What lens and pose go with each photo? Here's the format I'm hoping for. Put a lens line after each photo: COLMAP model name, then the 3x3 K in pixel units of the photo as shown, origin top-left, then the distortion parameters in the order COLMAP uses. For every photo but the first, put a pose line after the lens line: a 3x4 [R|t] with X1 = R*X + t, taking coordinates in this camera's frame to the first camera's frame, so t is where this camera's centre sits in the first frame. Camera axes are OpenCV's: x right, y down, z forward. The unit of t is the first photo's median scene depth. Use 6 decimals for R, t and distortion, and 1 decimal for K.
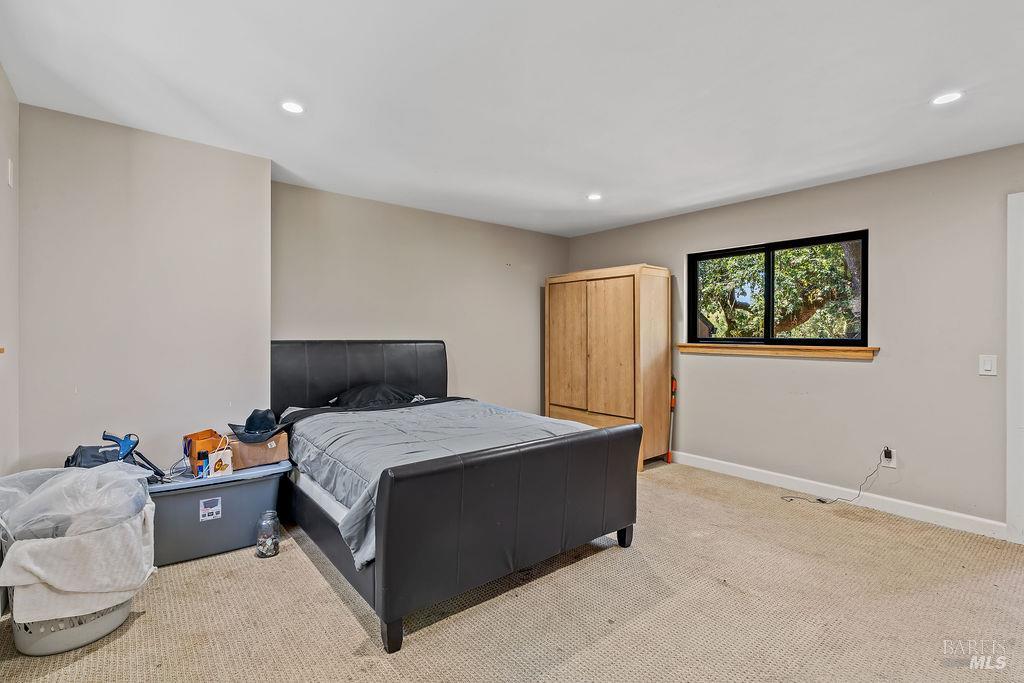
lens RADIAL K [[459.4, 0, 512.0], [0, 459.4, 341.5], [0, 0, 1]] dist [-0.008023, 0.001299]
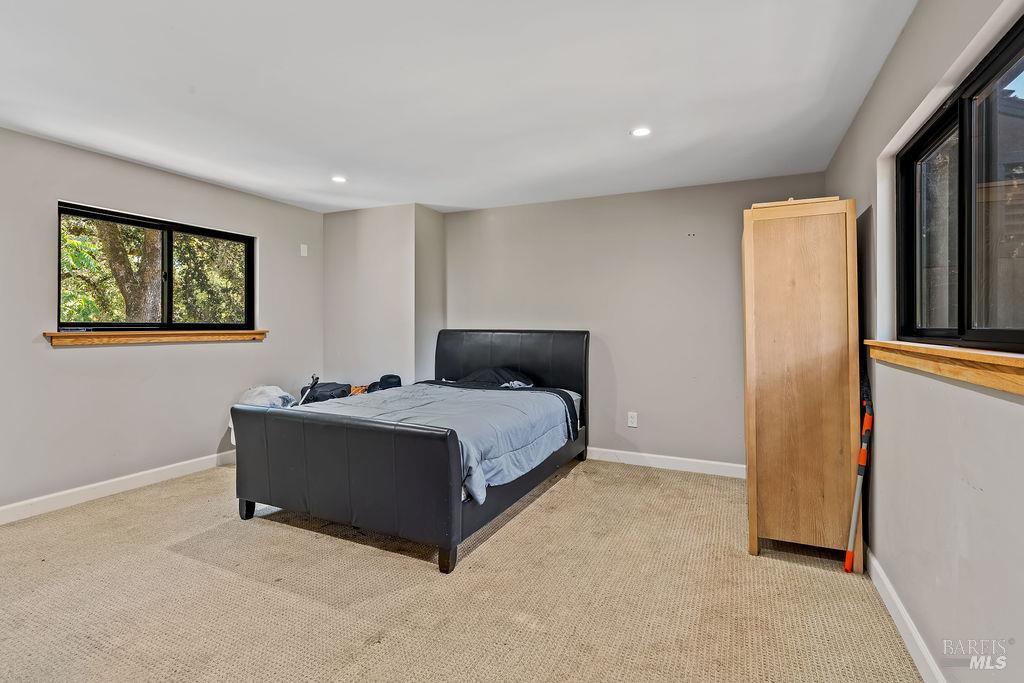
lens RADIAL K [[478.9, 0, 534.6], [0, 478.9, 337.3], [0, 0, 1]] dist [-0.001403, -0.000280]
pose [[0.453600, 0.016421, -0.891054, 0.963345], [-0.014546, 0.999833, 0.011021, 0.002042], [0.891087, 0.007962, 0.453763, 0.649069]]
